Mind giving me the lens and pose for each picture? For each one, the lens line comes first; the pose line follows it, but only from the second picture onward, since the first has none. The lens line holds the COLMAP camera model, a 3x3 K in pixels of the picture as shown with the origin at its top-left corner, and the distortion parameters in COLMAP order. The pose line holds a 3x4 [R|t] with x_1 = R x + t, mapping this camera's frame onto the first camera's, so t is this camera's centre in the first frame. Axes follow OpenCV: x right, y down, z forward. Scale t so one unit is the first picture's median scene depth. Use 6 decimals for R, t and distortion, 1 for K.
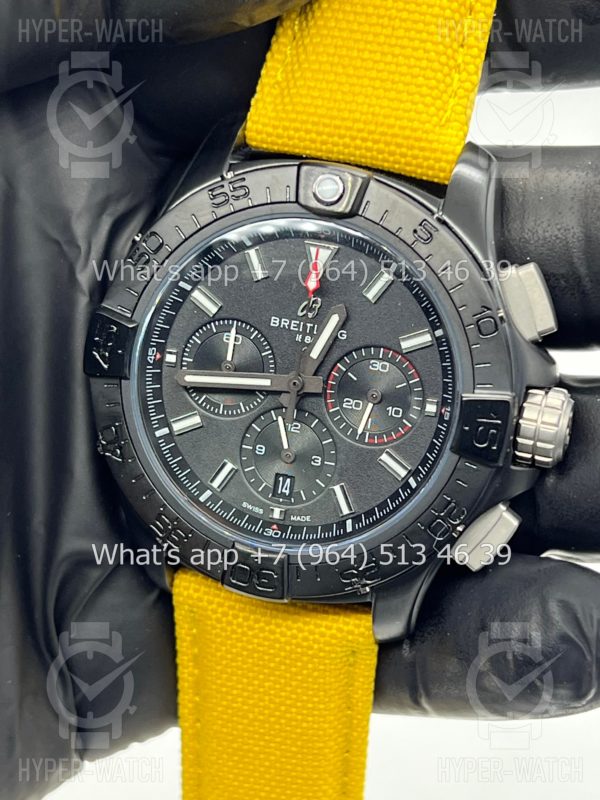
lens RADIAL K [[1784.6, 0, 300.0], [0, 1784.6, 400.0], [0, 0, 1]] dist [0.048538, 0.035729]
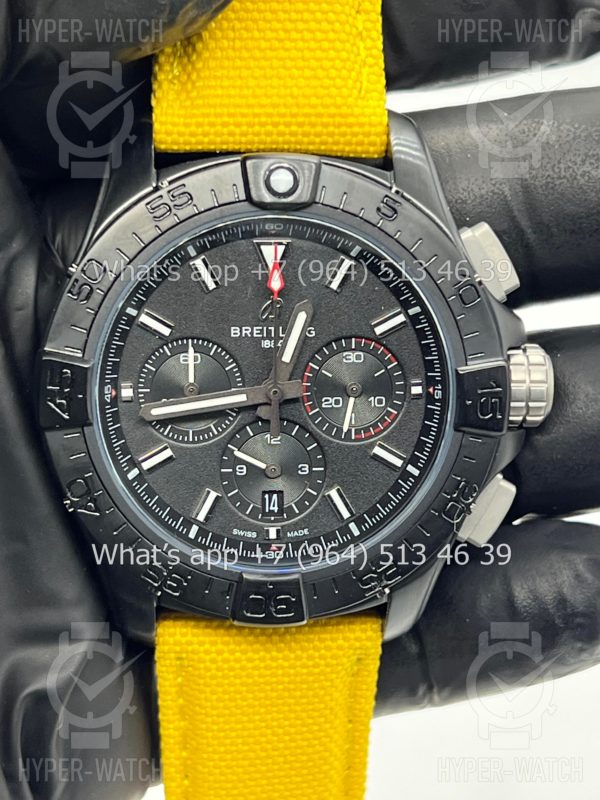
lens RADIAL K [[1784.6, 0, 300.0], [0, 1784.6, 400.0], [0, 0, 1]] dist [0.048538, 0.035729]
pose [[0.936631, -0.196495, 0.290021, -0.259670], [0.193154, 0.980336, 0.040404, -0.040235], [-0.292257, 0.018175, 0.956167, 0.103048]]
